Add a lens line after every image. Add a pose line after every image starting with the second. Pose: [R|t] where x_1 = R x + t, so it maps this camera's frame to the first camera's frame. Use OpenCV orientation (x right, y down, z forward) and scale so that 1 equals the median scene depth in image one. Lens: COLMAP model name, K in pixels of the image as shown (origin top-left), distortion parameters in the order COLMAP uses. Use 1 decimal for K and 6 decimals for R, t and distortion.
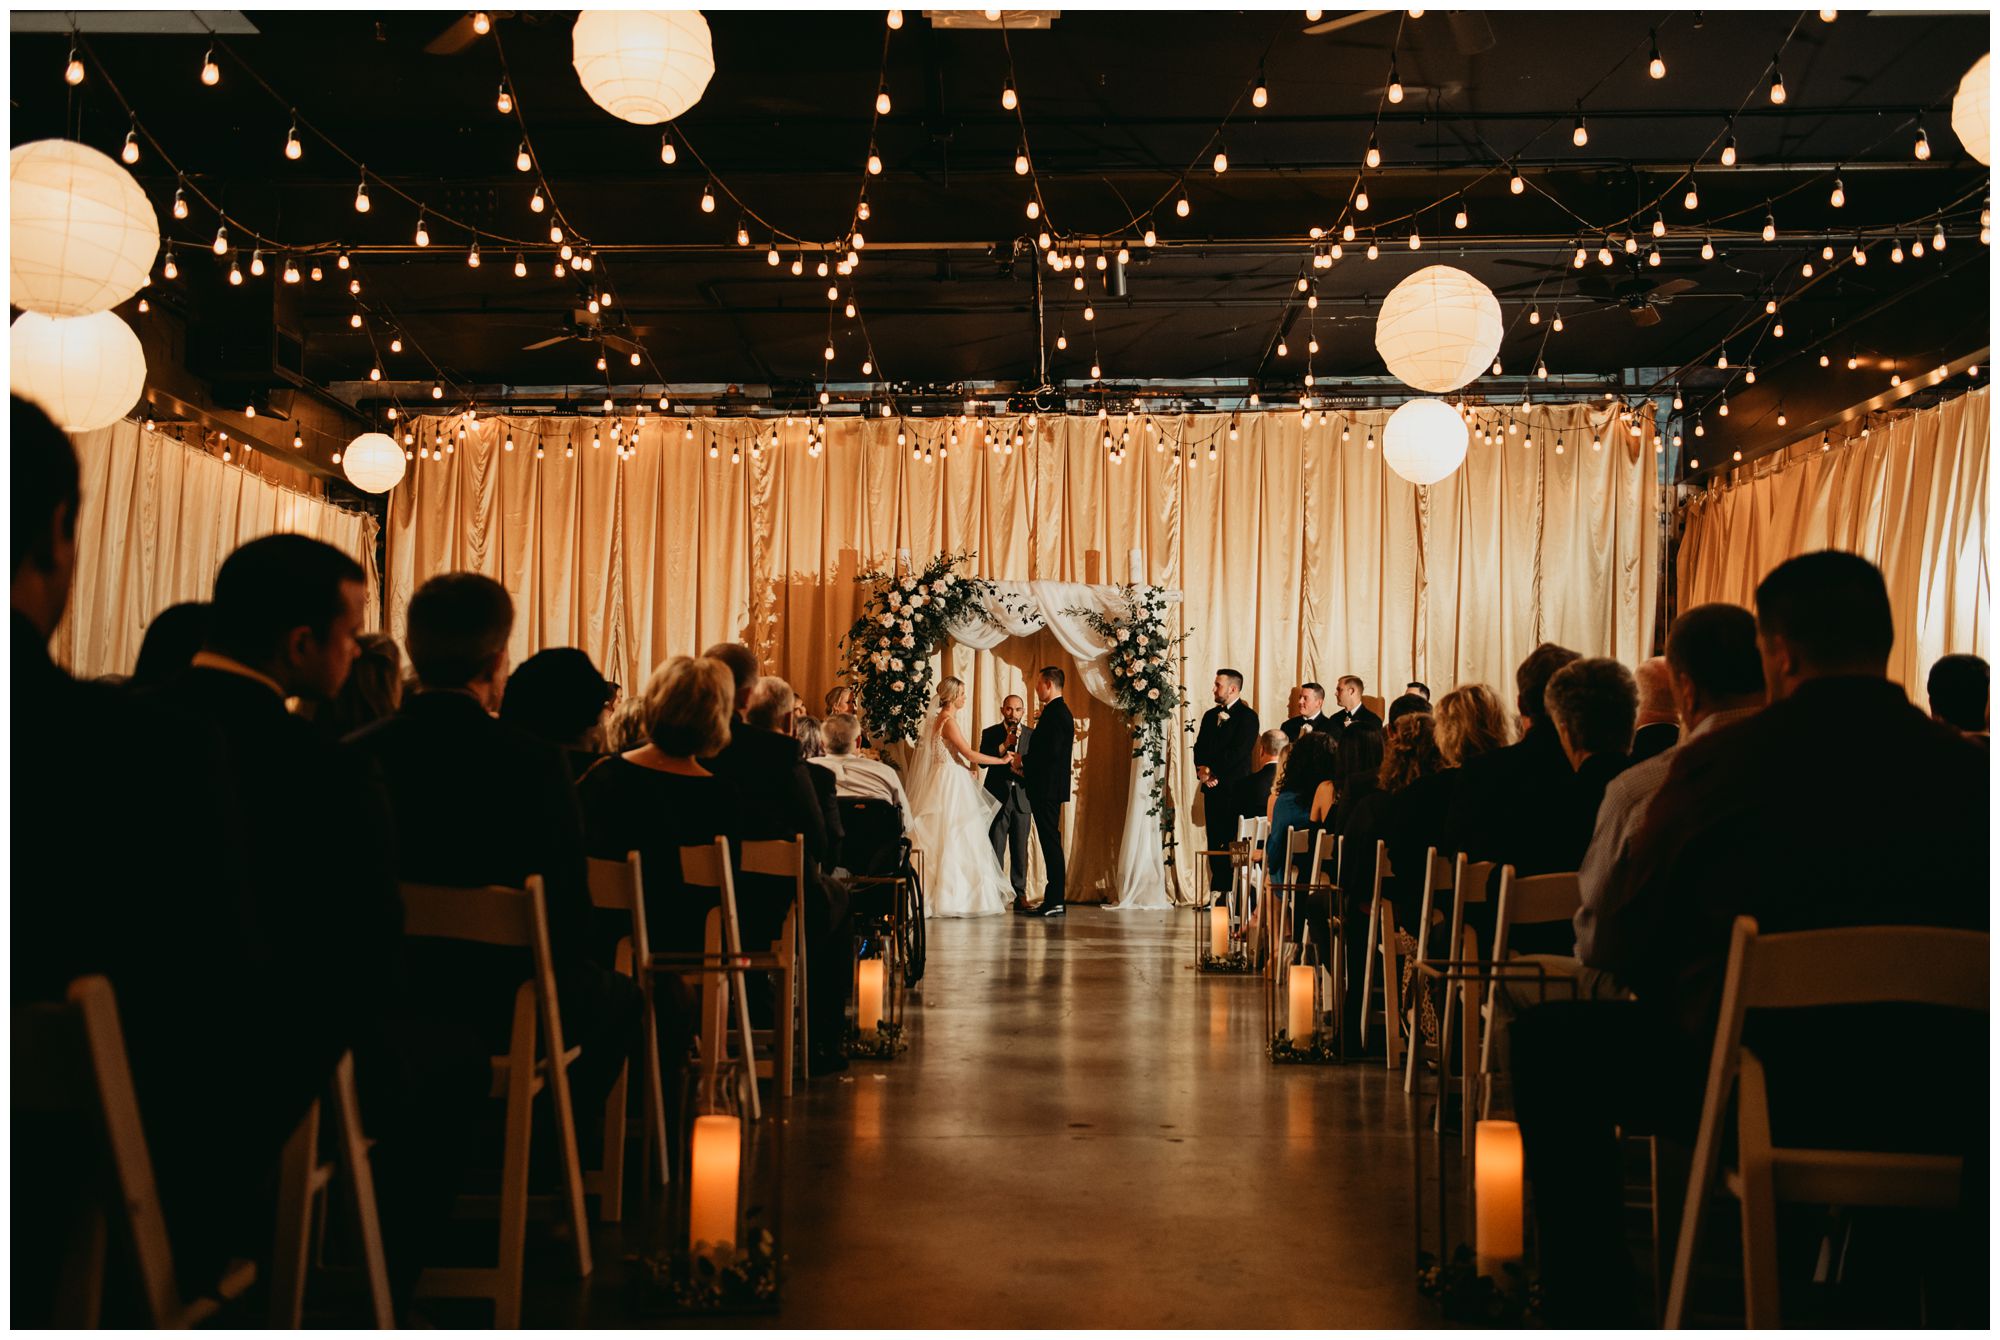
lens RADIAL K [[2024.4, 0, 998.9], [0, 2024.4, 675.1], [0, 0, 1]] dist [0.001372, 0.000000]
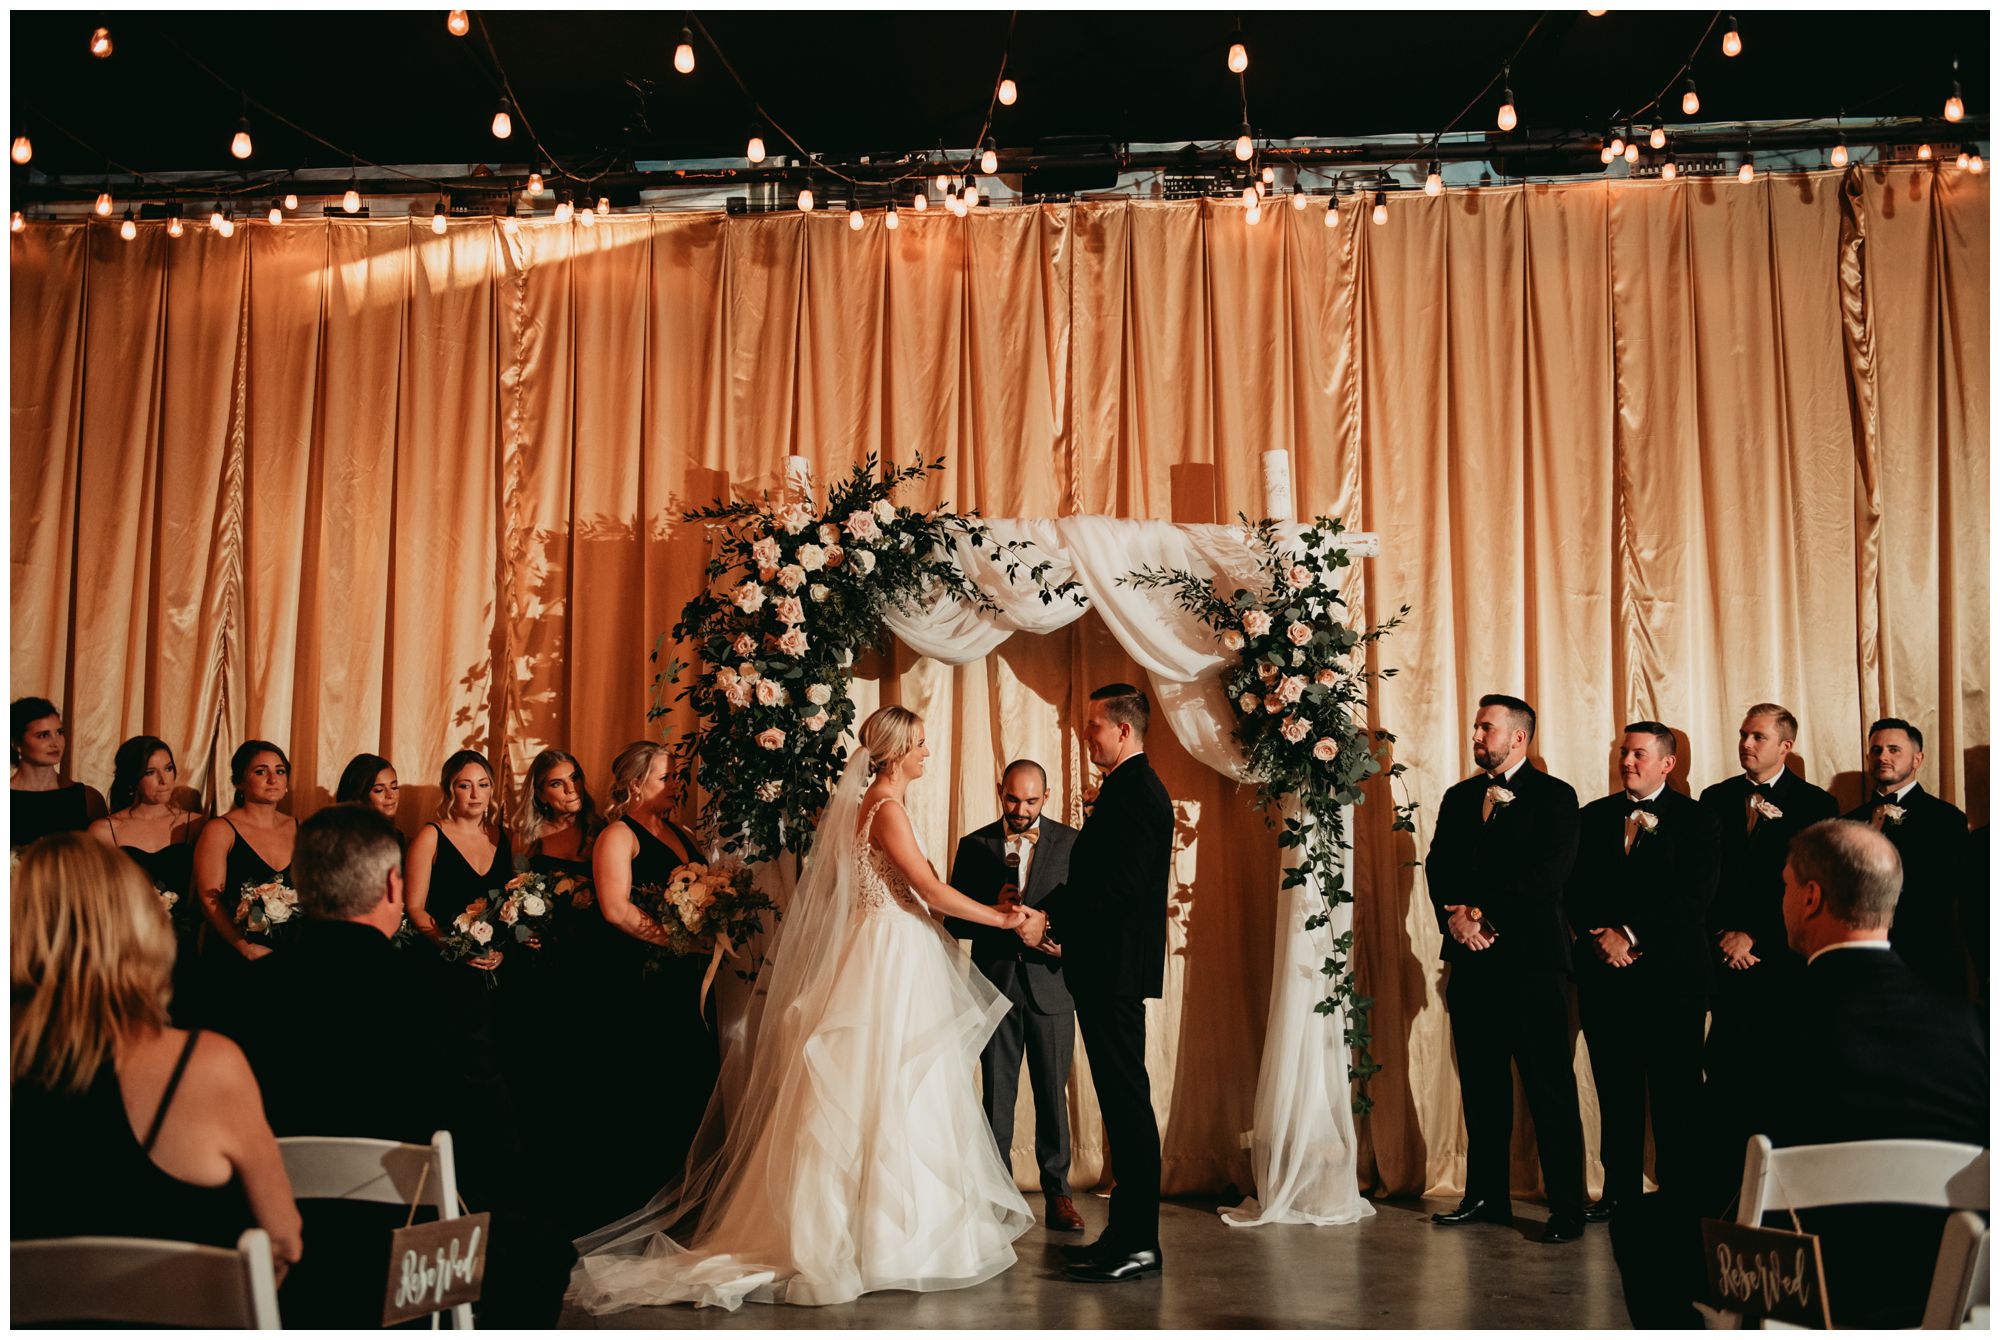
lens RADIAL K [[2050.0, 0, 998.6], [0, 2050.0, 660.4], [0, 0, 1]] dist [0.010655, 0.000000]
pose [[0.999303, -0.013785, -0.034688, 0.018113], [0.012120, 0.998786, -0.047744, 0.010351], [0.035304, 0.047291, 0.998257, 0.524935]]
